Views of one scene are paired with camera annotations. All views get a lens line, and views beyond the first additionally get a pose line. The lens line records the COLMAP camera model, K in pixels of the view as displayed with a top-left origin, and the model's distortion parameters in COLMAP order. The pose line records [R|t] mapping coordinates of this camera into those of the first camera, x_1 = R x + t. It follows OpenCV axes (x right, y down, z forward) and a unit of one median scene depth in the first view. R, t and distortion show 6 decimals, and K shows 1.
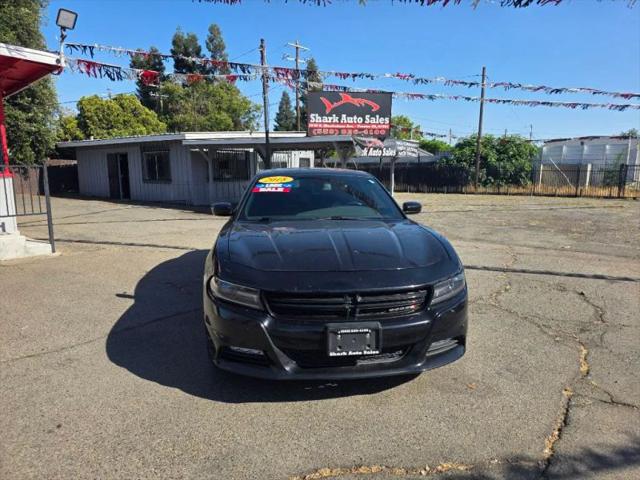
lens RADIAL K [[420.0, 0, 331.9], [0, 420.0, 239.1], [0, 0, 1]] dist [0.049041, -0.033619]
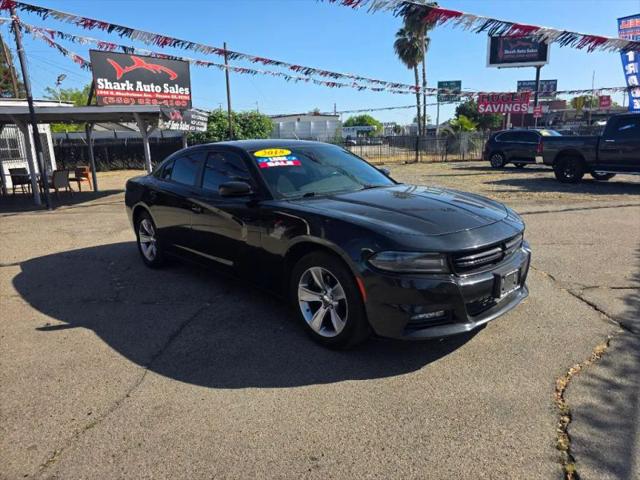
lens RADIAL K [[420.0, 0, 323.3], [0, 420.0, 230.4], [0, 0, 1]] dist [0.049041, -0.033619]
pose [[0.810903, -0.142259, 0.567625, -0.202463], [0.121564, 0.989792, 0.074398, -0.009850], [-0.572414, 0.008673, 0.819919, 0.064318]]
